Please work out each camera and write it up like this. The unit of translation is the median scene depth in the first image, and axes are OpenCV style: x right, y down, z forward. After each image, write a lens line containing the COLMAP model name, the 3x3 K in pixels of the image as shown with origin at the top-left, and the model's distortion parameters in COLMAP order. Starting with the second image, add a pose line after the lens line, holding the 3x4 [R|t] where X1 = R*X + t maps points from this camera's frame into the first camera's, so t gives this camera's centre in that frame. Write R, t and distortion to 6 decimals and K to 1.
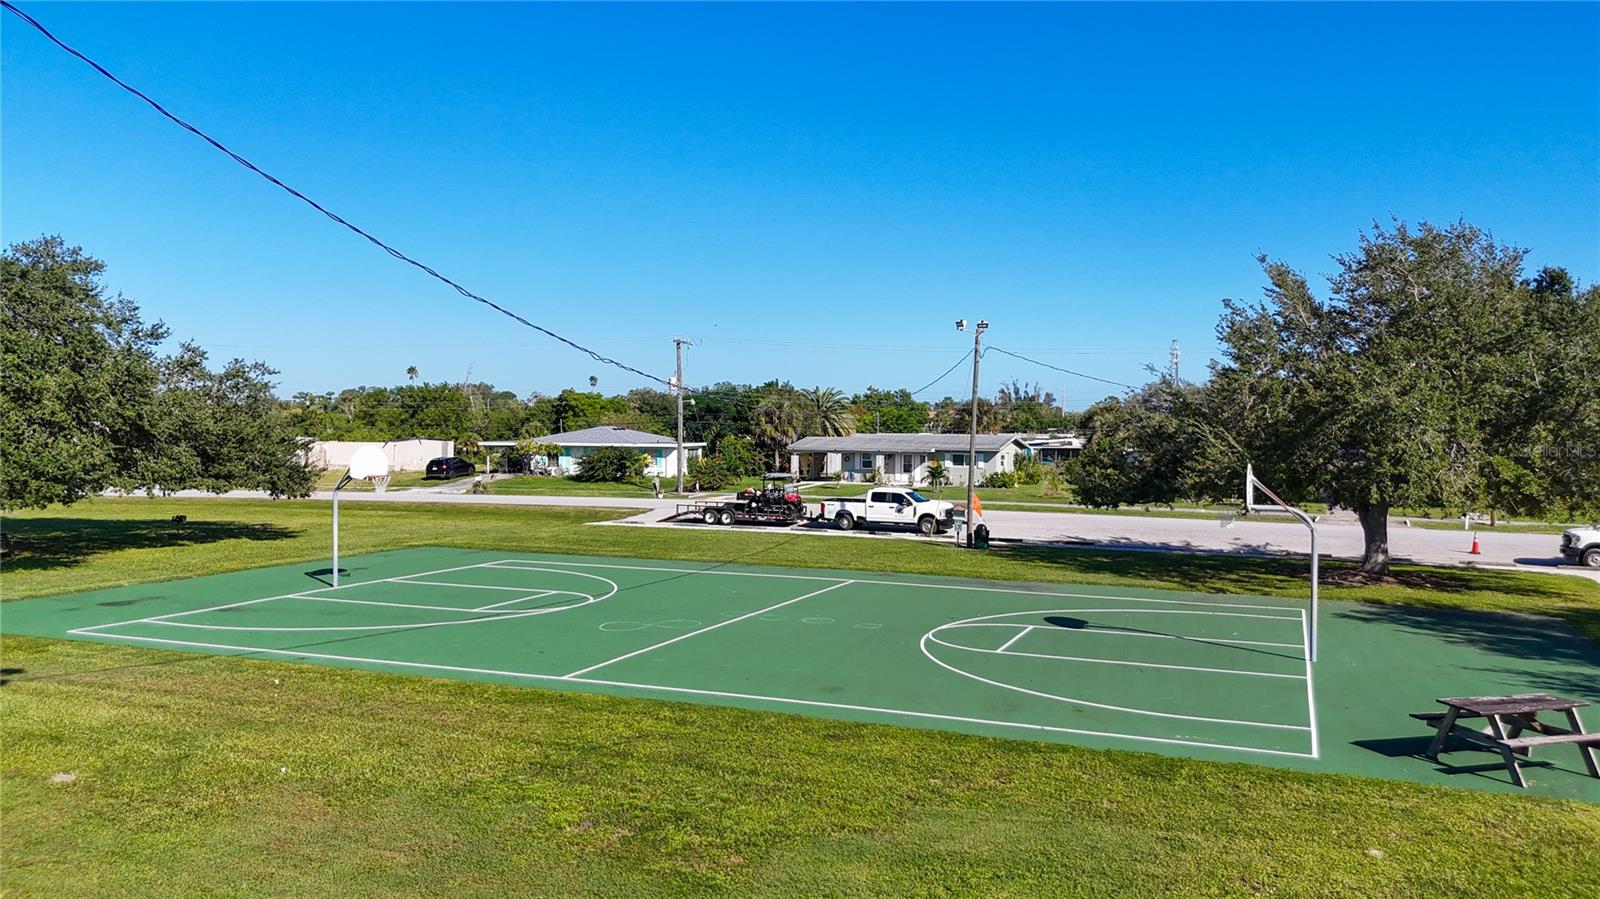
lens RADIAL K [[1156.7, 0, 796.3], [0, 1156.7, 450.4], [0, 0, 1]] dist [0.032574, -0.015900]
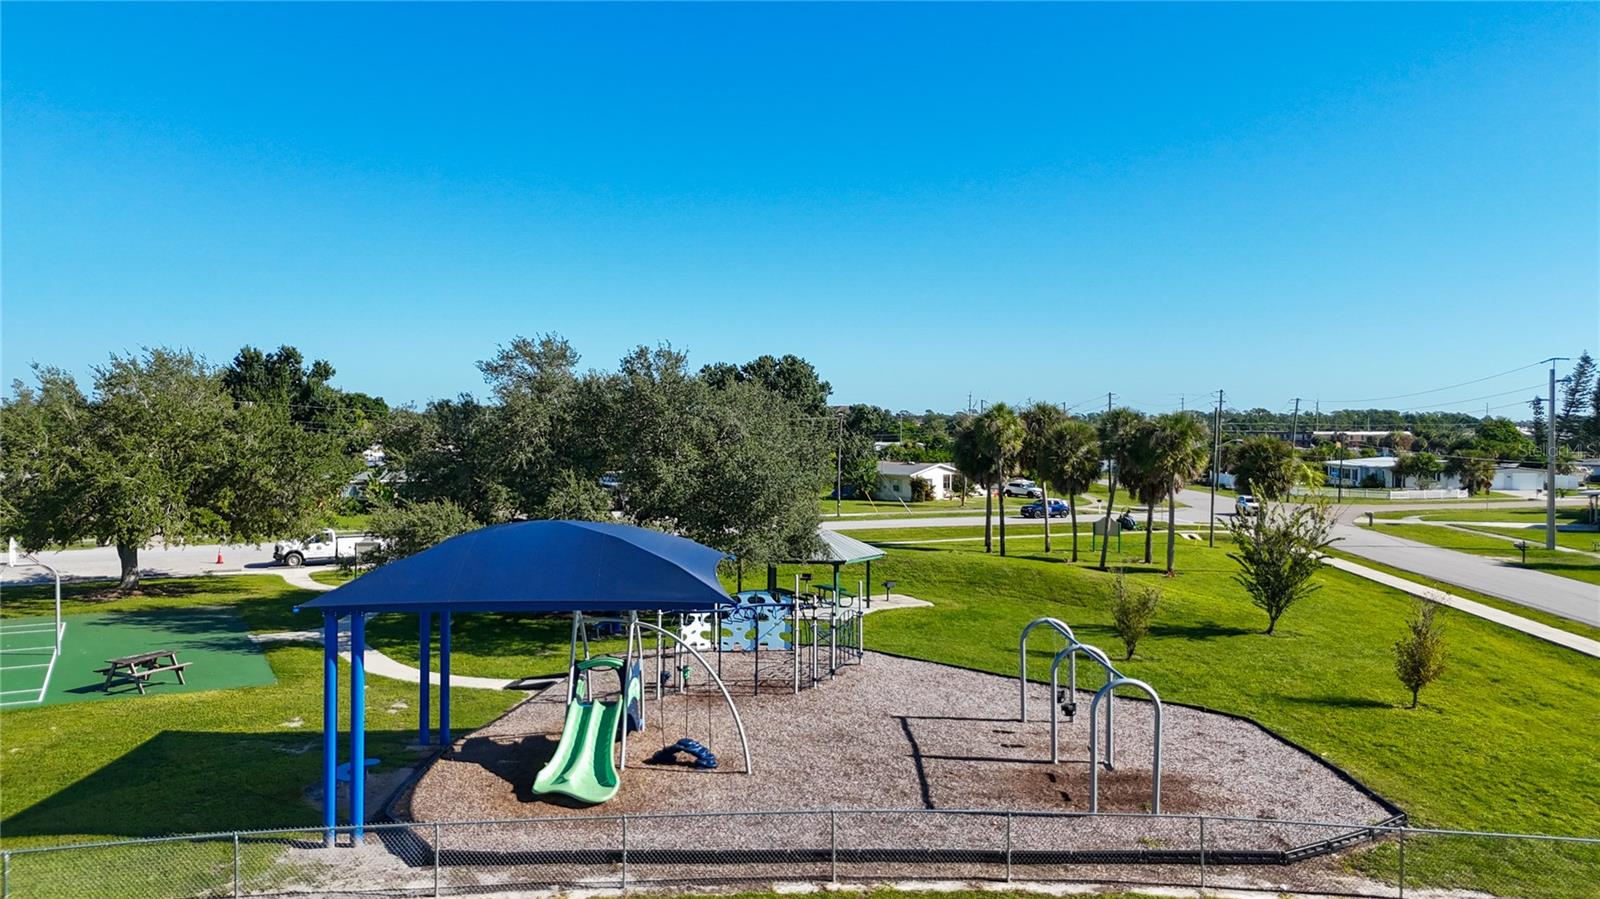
lens RADIAL K [[1156.7, 0, 794.5], [0, 1156.7, 450.1], [0, 0, 1]] dist [0.032574, -0.015900]
pose [[0.603983, -0.017743, 0.796800, -0.168384], [0.014777, 0.999830, 0.011063, -0.078297], [-0.796860, 0.005093, 0.604142, -0.586493]]
